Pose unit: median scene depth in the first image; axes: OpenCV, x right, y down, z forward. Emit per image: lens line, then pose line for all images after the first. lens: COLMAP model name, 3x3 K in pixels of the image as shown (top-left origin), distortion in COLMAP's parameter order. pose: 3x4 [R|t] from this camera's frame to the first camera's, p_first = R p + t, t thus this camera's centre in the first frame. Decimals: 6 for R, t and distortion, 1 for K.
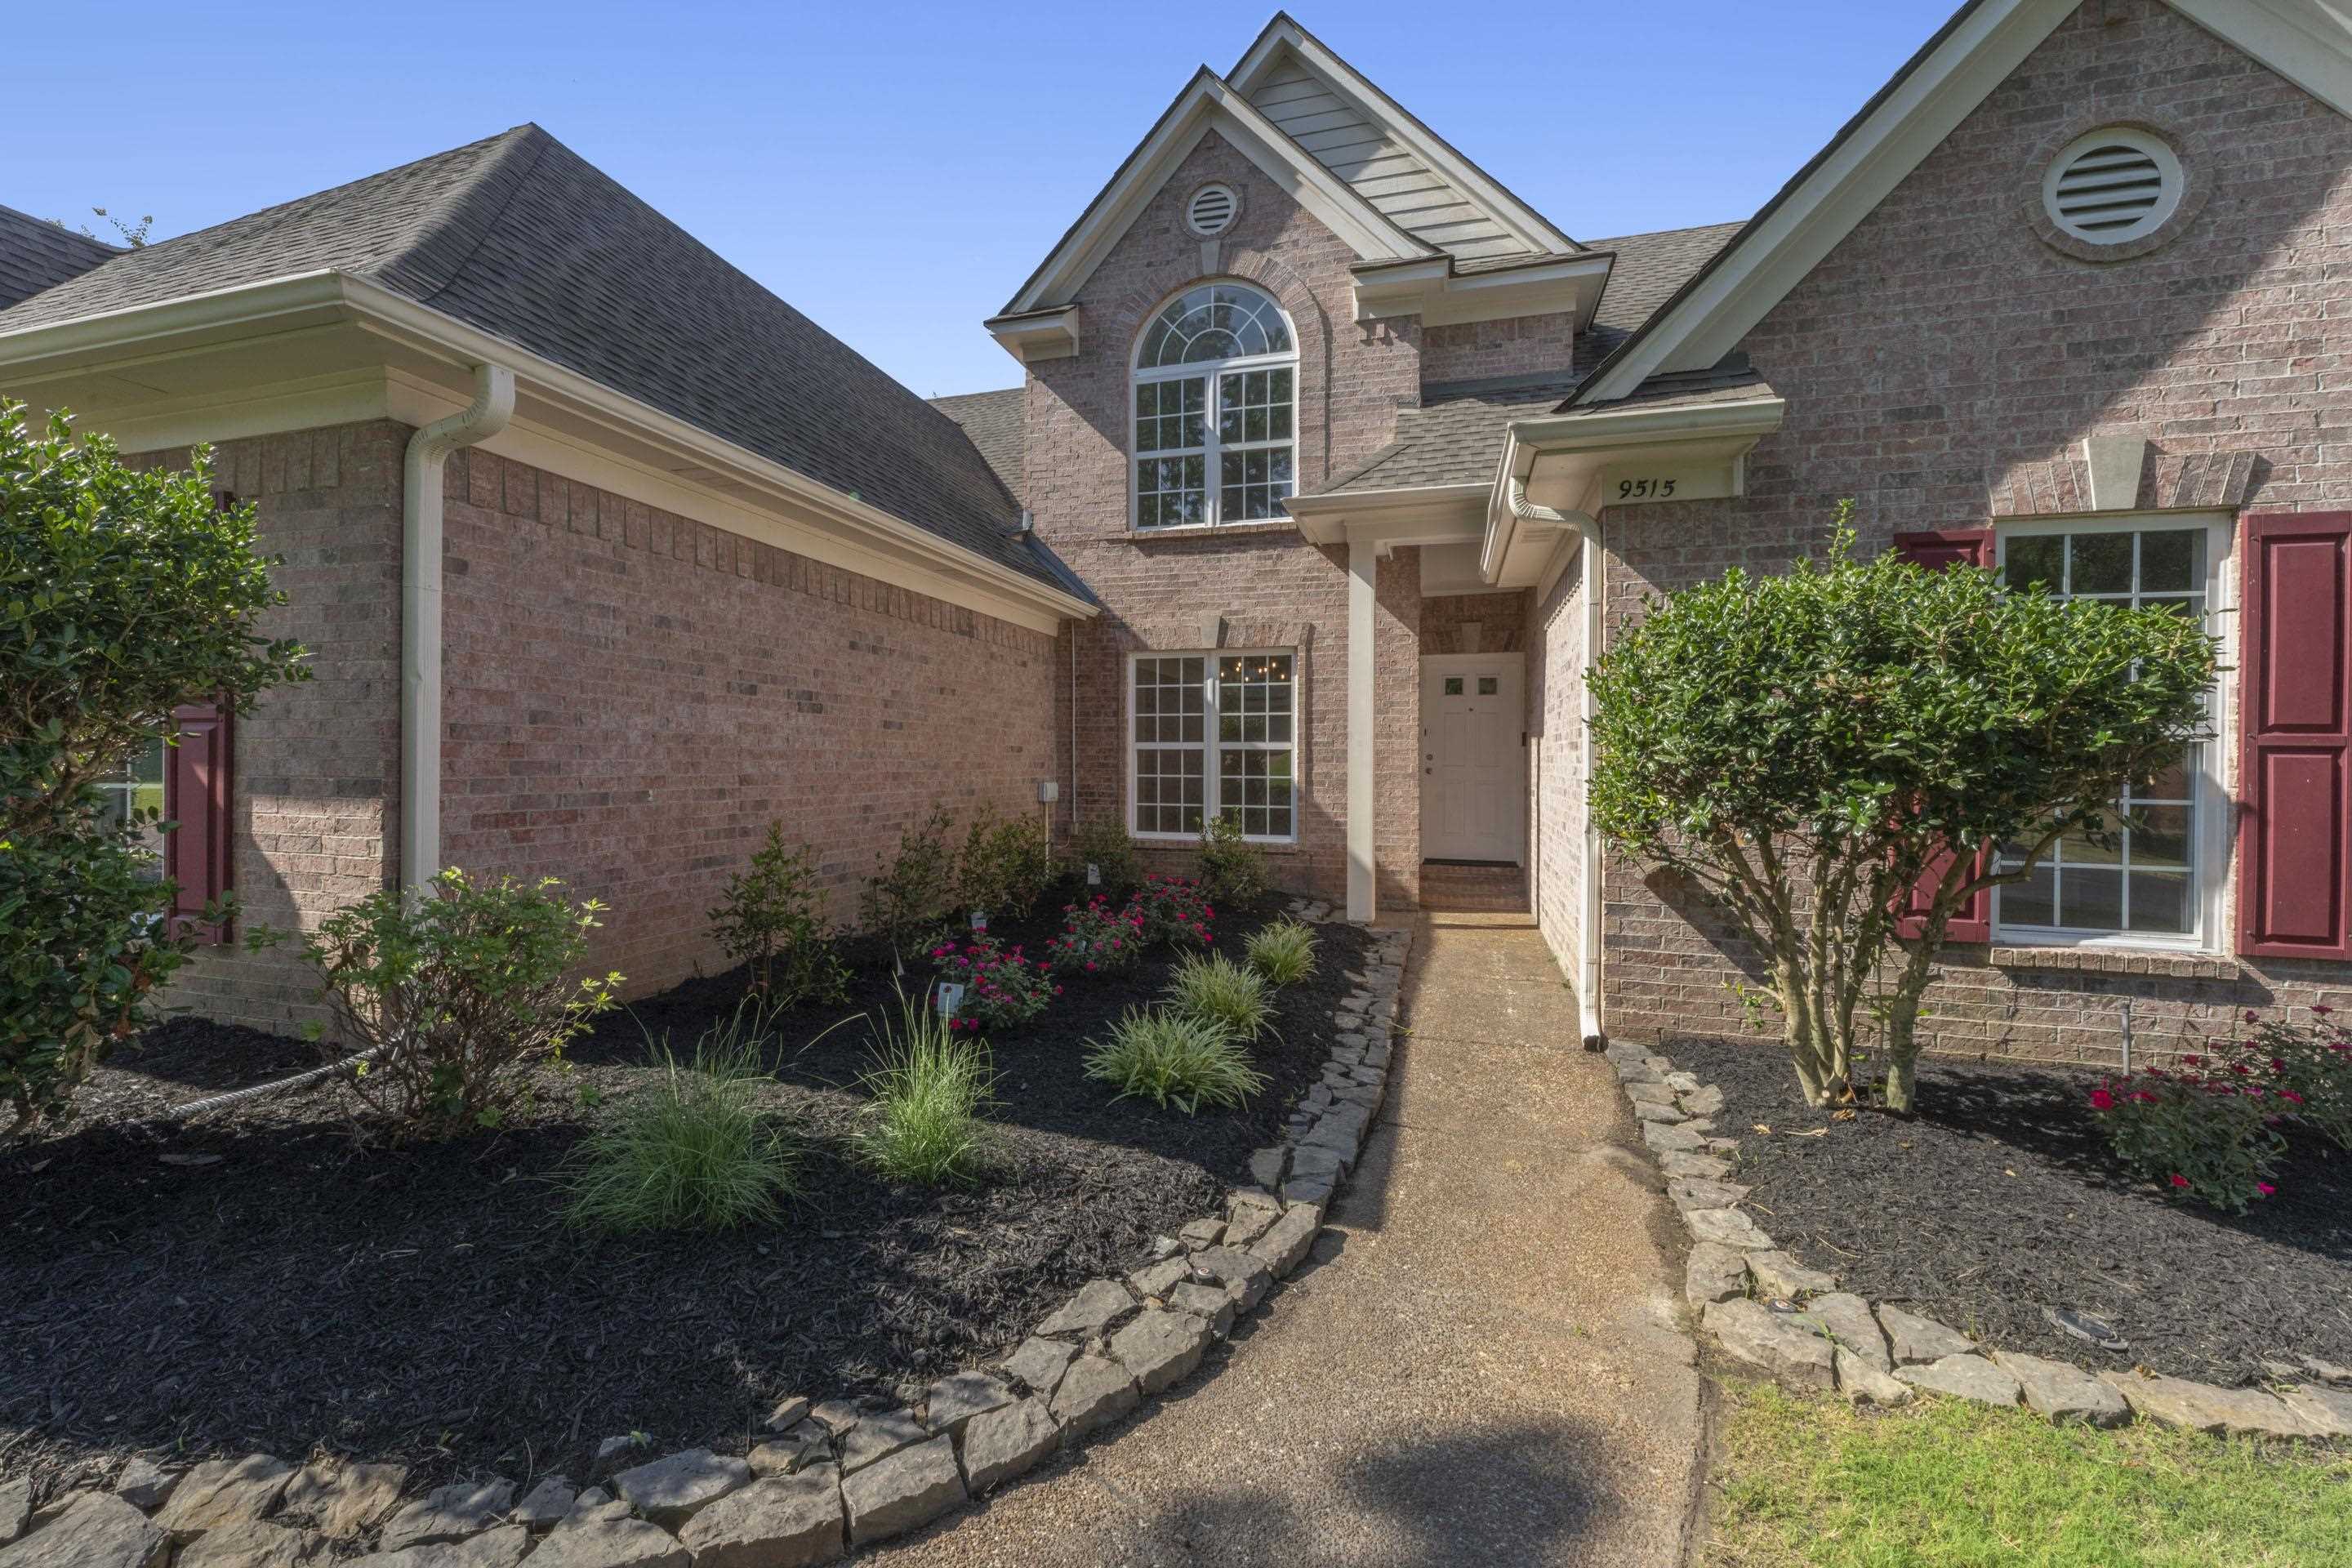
lens RADIAL K [[941.7, 0, 1177.9], [0, 941.7, 734.9], [0, 0, 1]] dist [-0.001285, -0.000093]
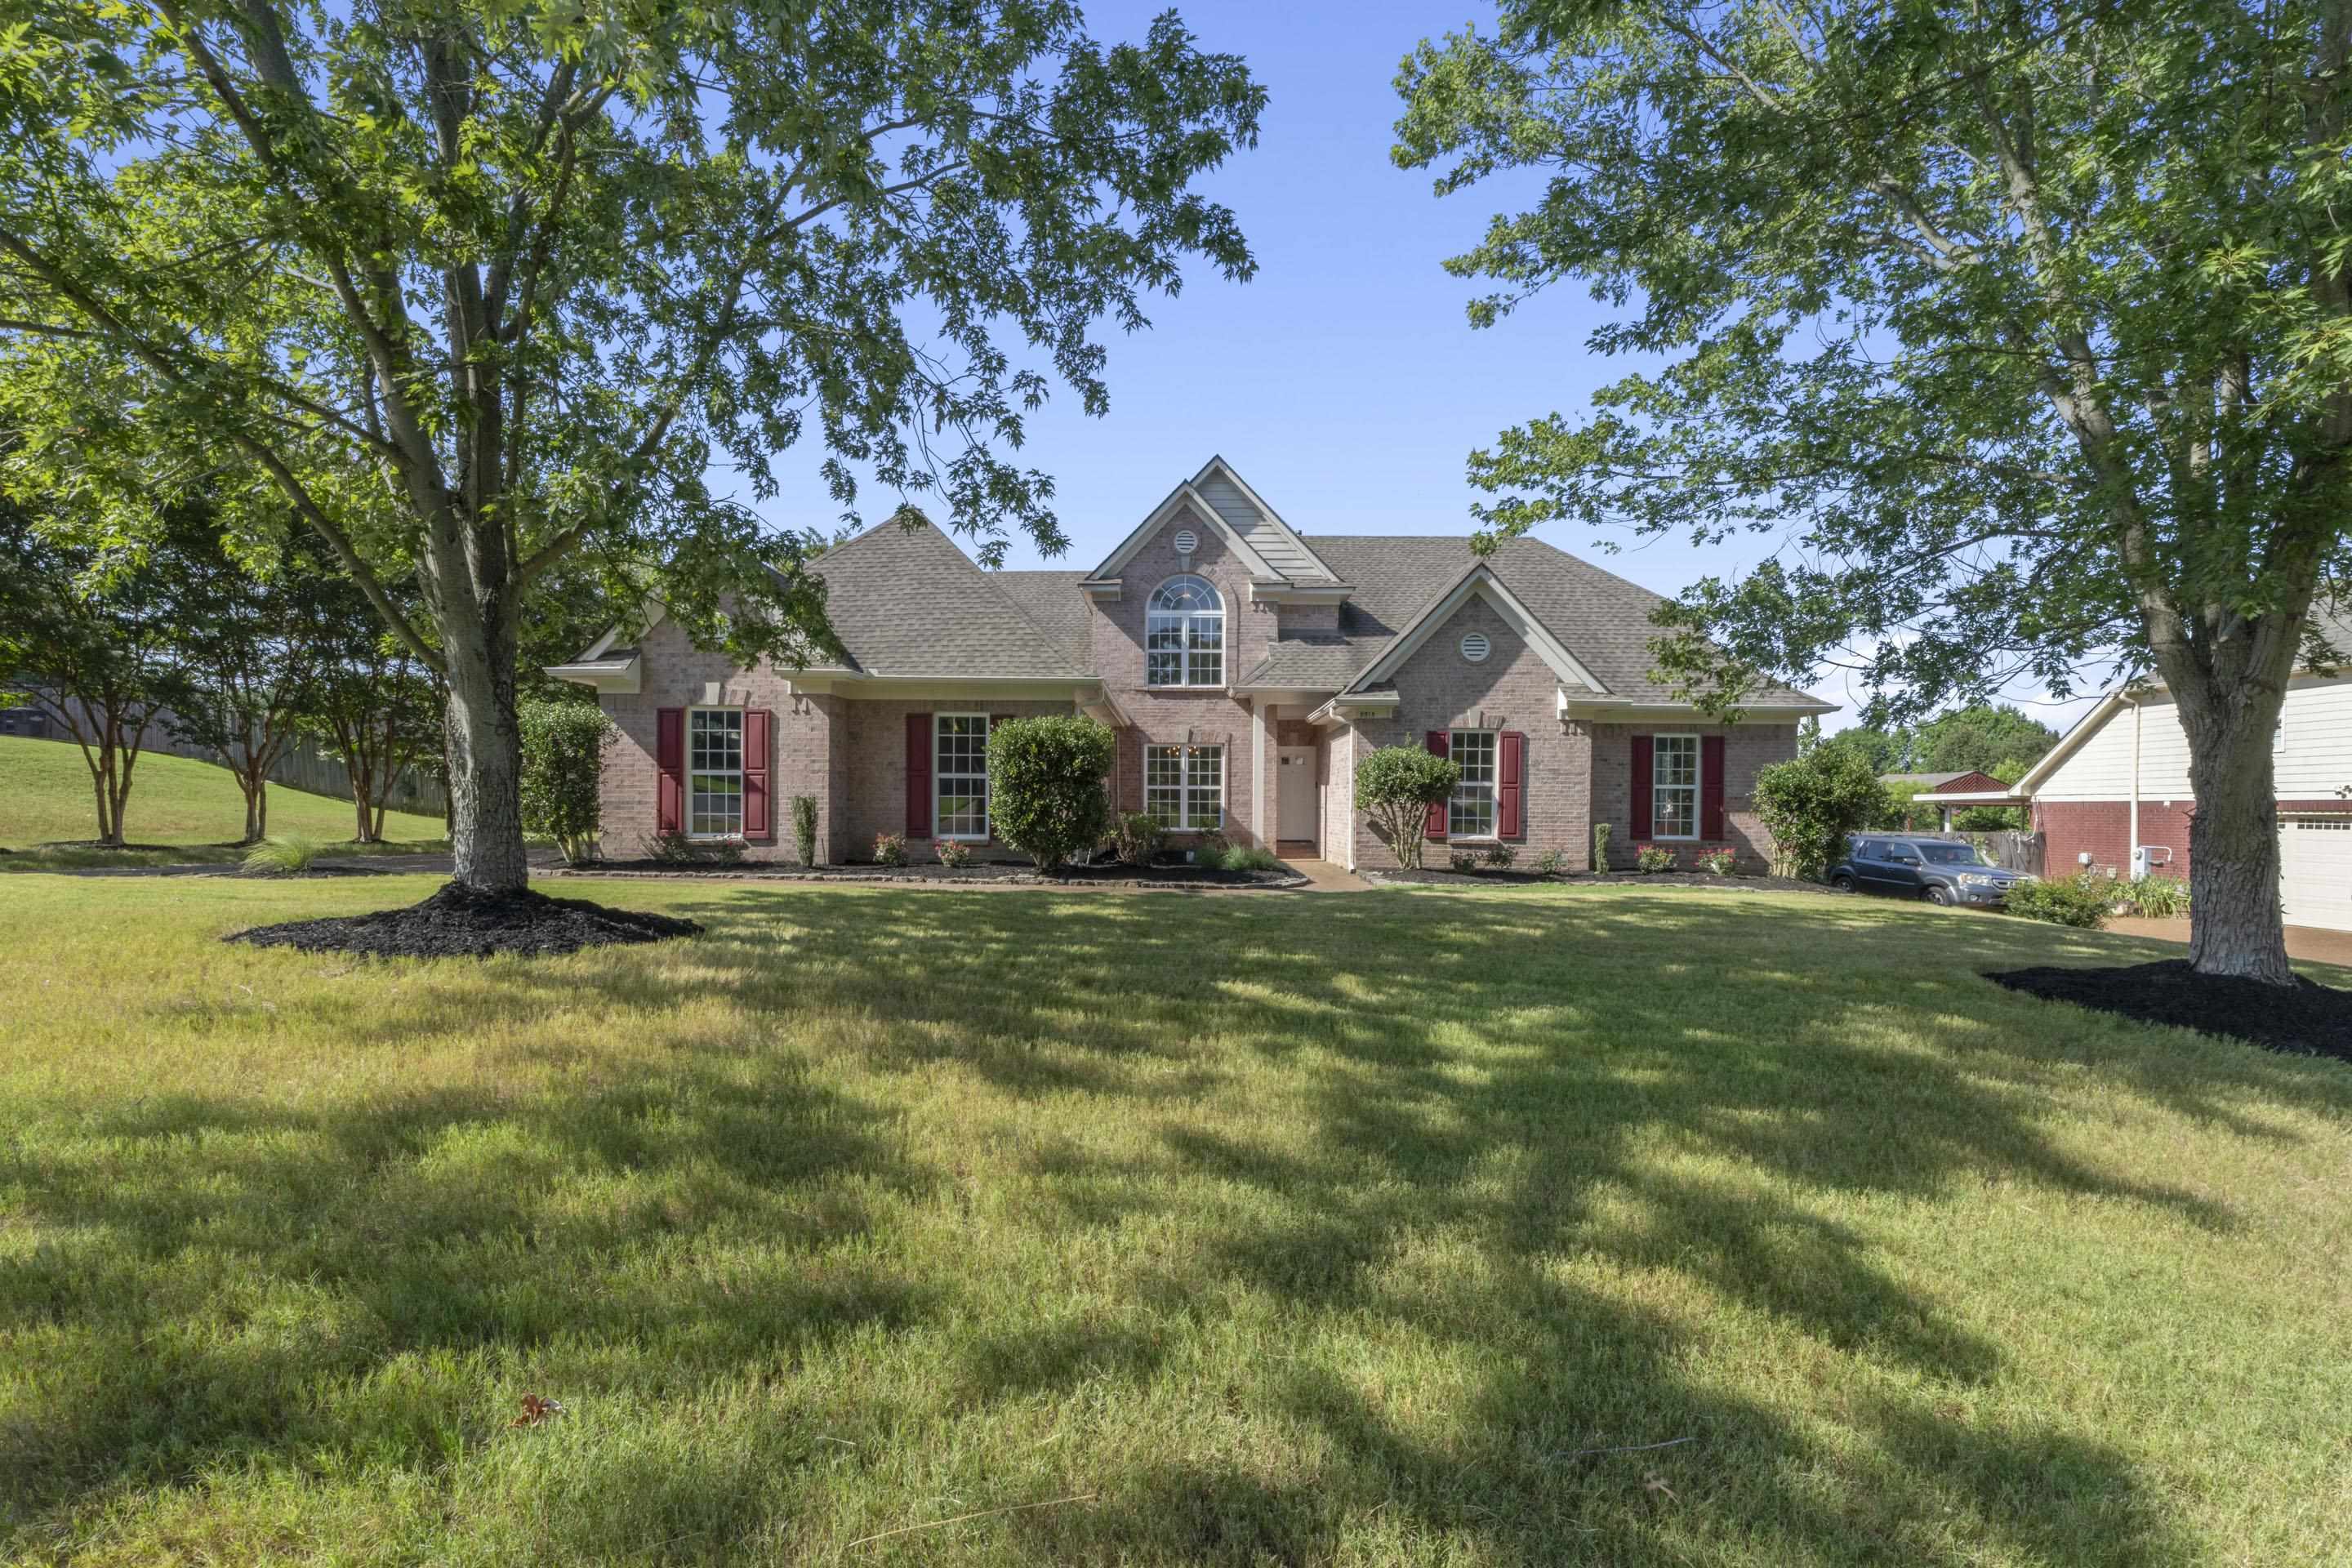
lens RADIAL K [[948.0, 0, 1176.0], [0, 948.0, 784.0], [0, 0, 1]] dist [-0.001960, -0.000133]
pose [[0.964448, 0.004364, 0.264238, -0.571337], [-0.005276, 0.999982, 0.002740, -0.002170], [-0.264221, -0.004037, 0.964454, -1.129642]]
